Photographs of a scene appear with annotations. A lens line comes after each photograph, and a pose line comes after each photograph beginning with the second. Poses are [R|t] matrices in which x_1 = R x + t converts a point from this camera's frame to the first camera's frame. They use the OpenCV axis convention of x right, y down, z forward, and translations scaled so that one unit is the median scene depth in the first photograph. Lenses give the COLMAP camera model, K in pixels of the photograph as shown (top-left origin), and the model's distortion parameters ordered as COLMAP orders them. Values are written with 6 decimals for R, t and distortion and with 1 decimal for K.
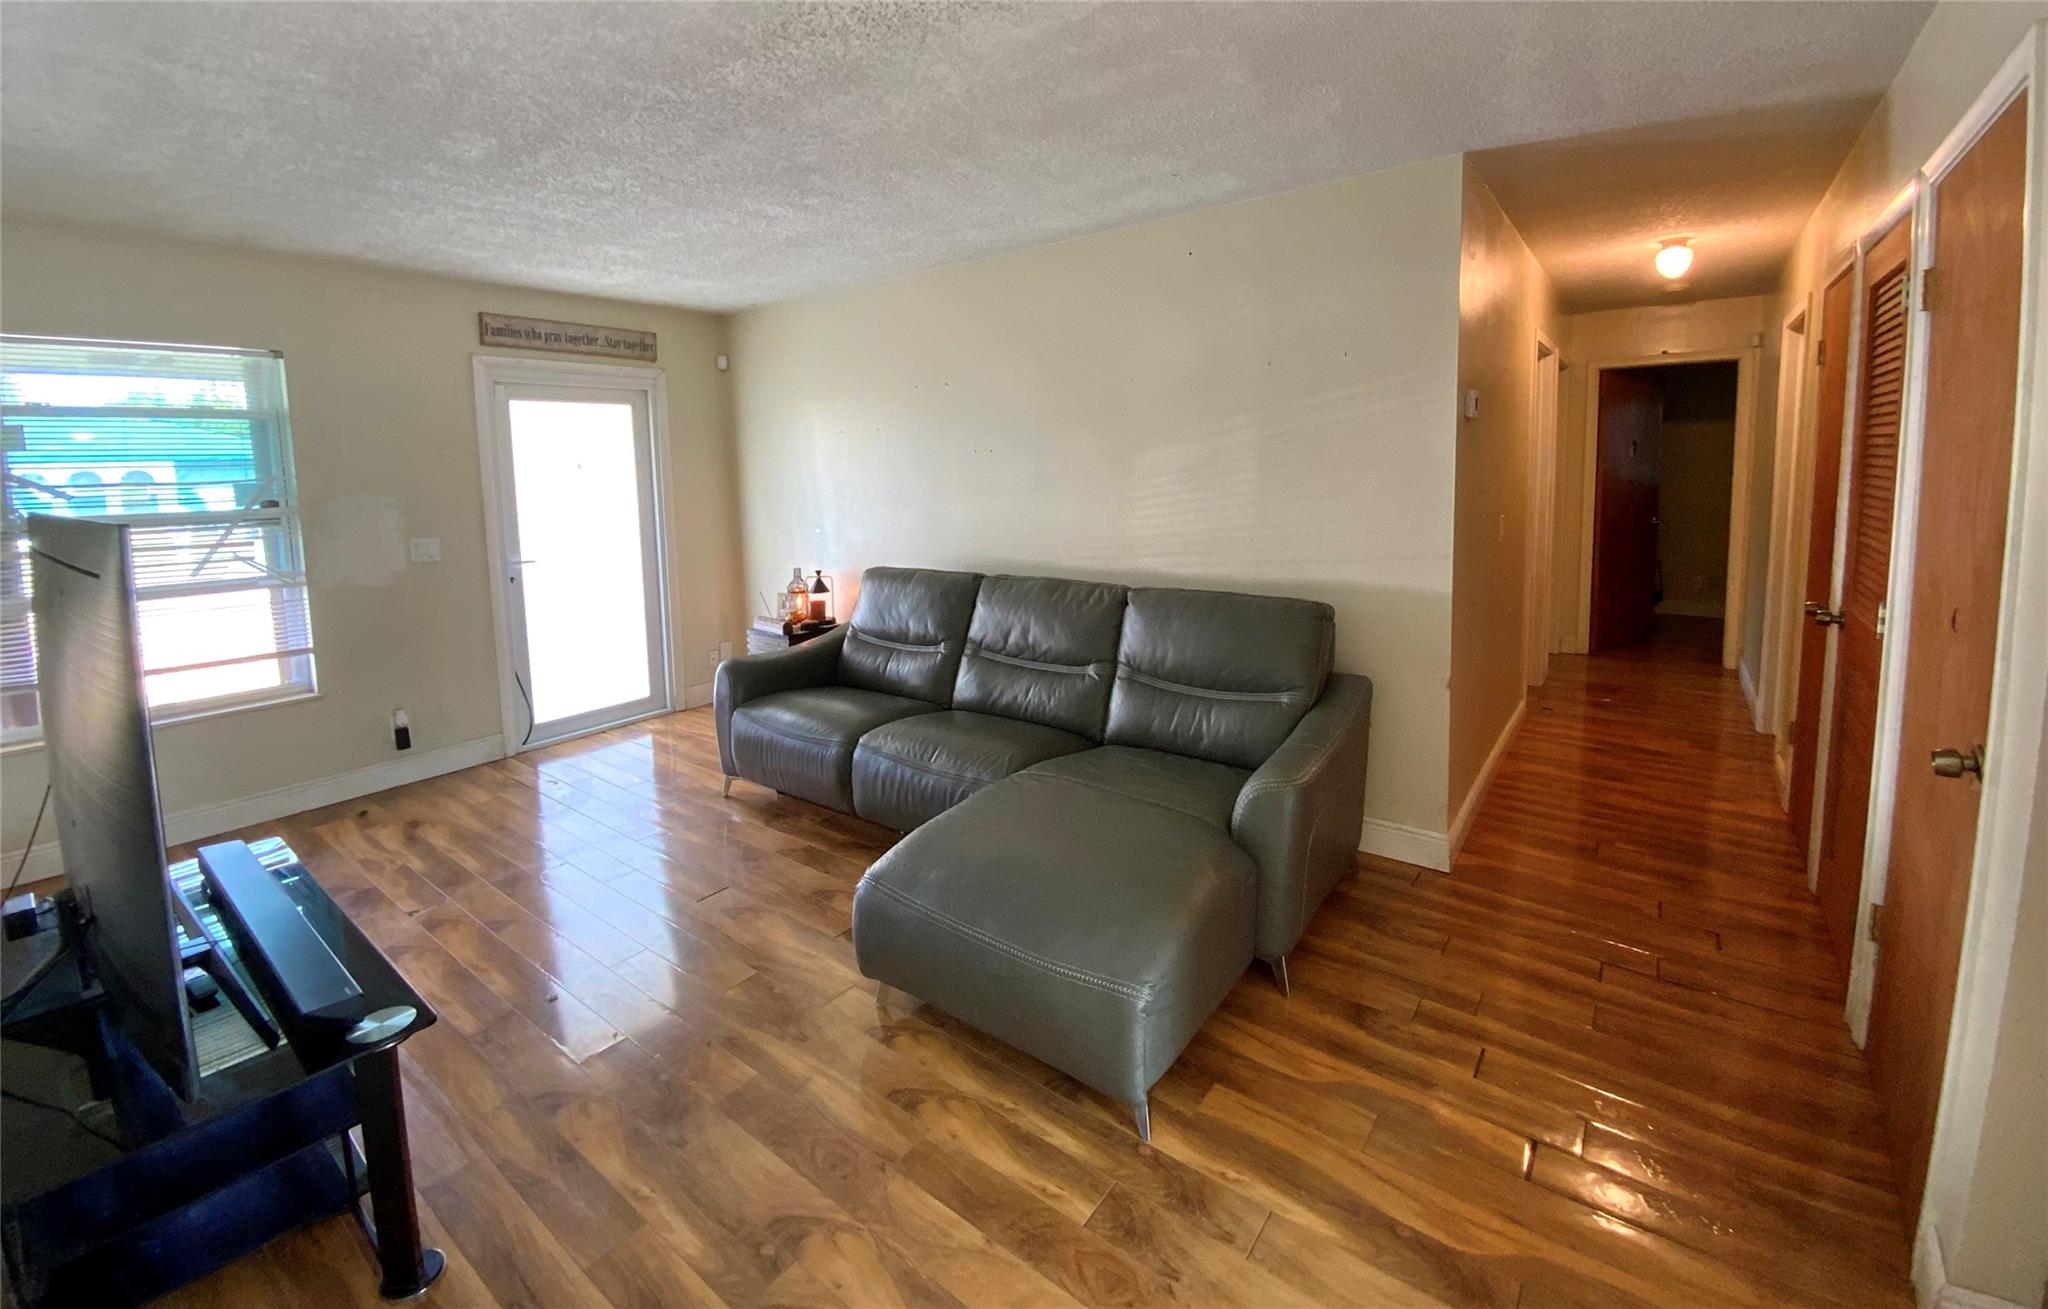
lens RADIAL K [[834.4, 0, 1027.1], [0, 834.4, 538.7], [0, 0, 1]] dist [0.002226, -0.000270]
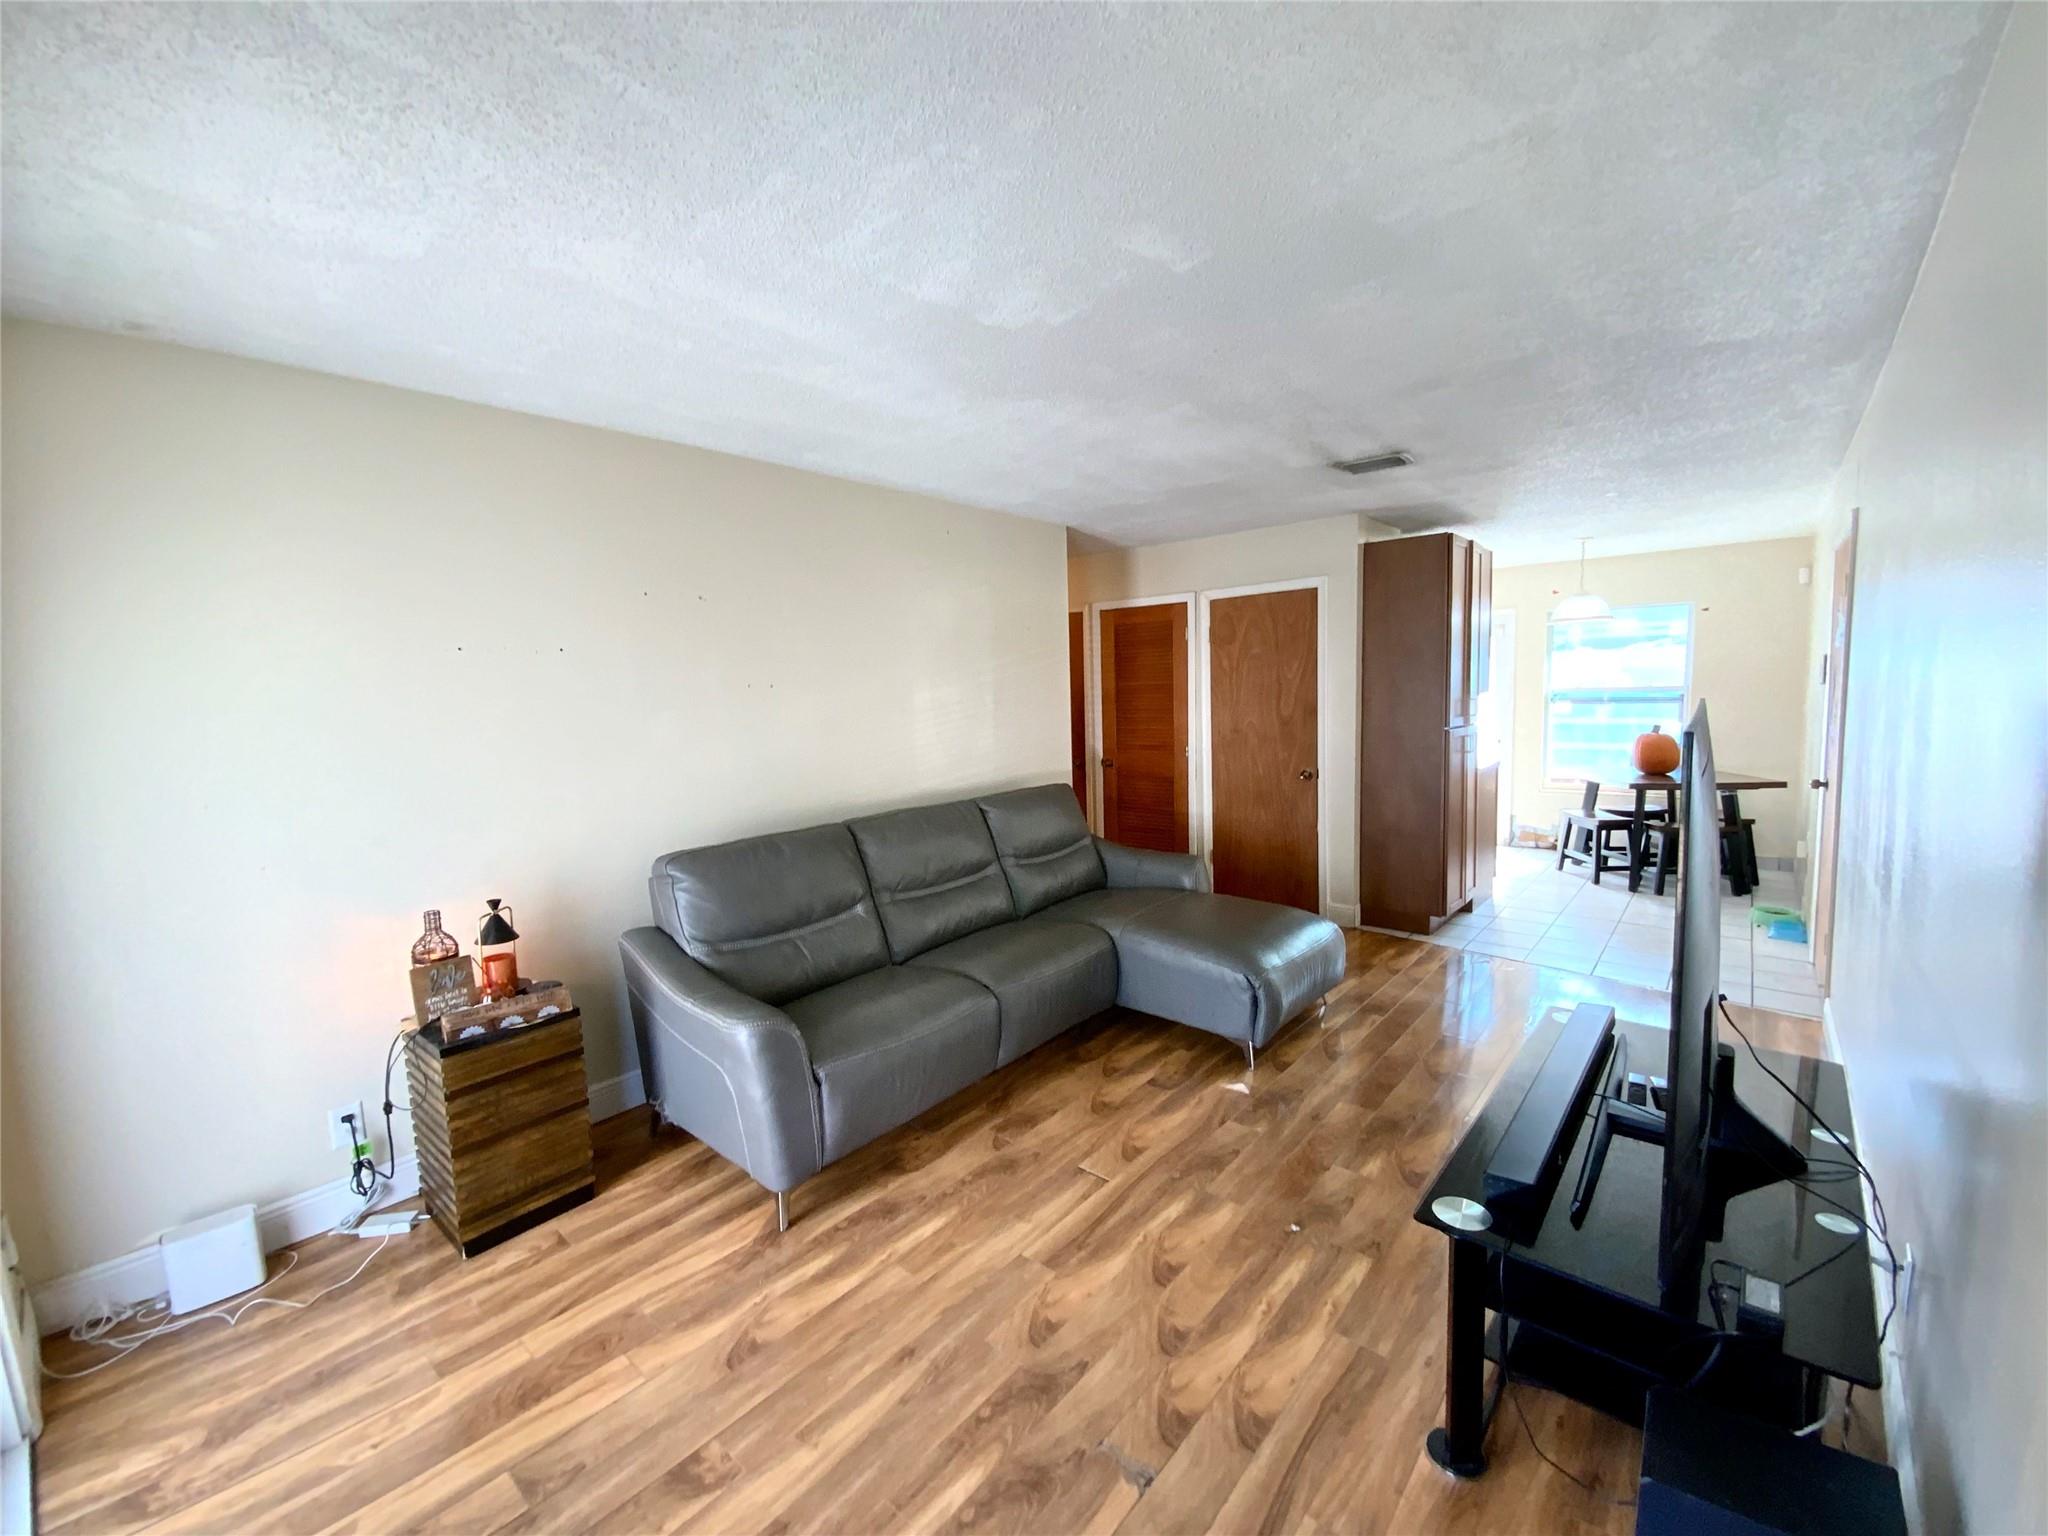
lens RADIAL K [[833.4, 0, 1020.1], [0, 833.4, 761.7], [0, 0, 1]] dist [0.008644, -0.009805]
pose [[0.067426, -0.068380, 0.995378, -0.981503], [0.119656, 0.991002, 0.059974, -0.056851], [-0.990523, 0.115059, 0.075002, 0.762308]]
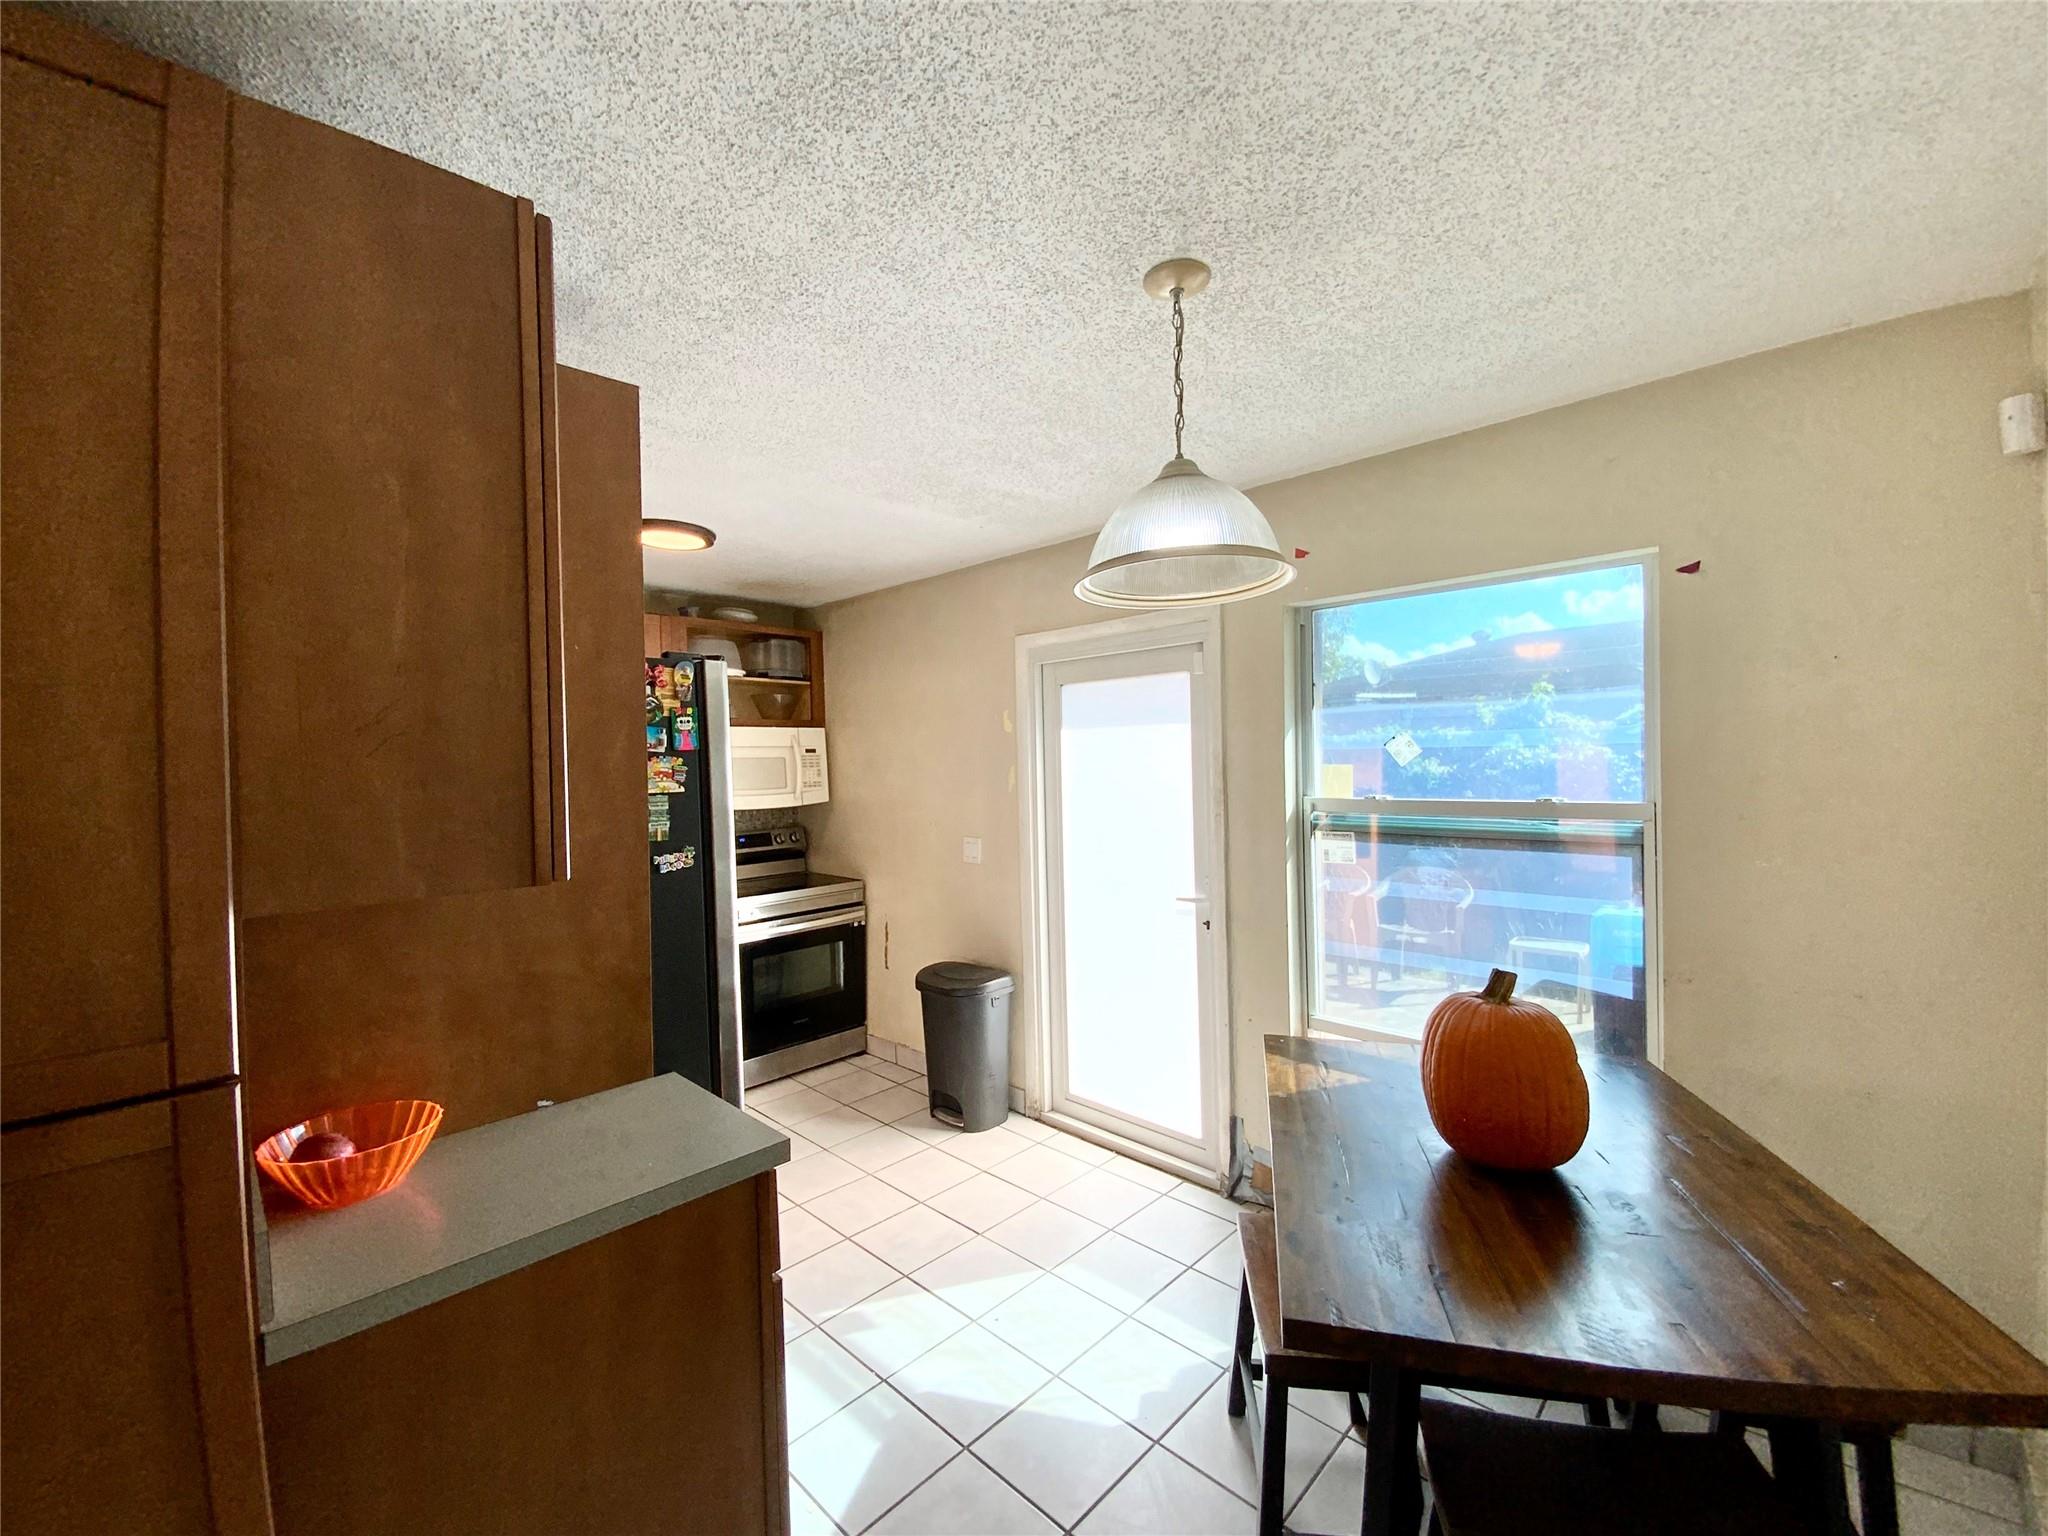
lens RADIAL K [[833.4, 0, 1020.1], [0, 833.4, 761.7], [0, 0, 1]] dist [0.008644, -0.009805]
pose [[0.124148, 0.013473, 0.992172, 0.277653], [0.116917, 0.992744, -0.028111, -0.002841], [-0.985352, 0.119492, 0.121672, -0.179287]]
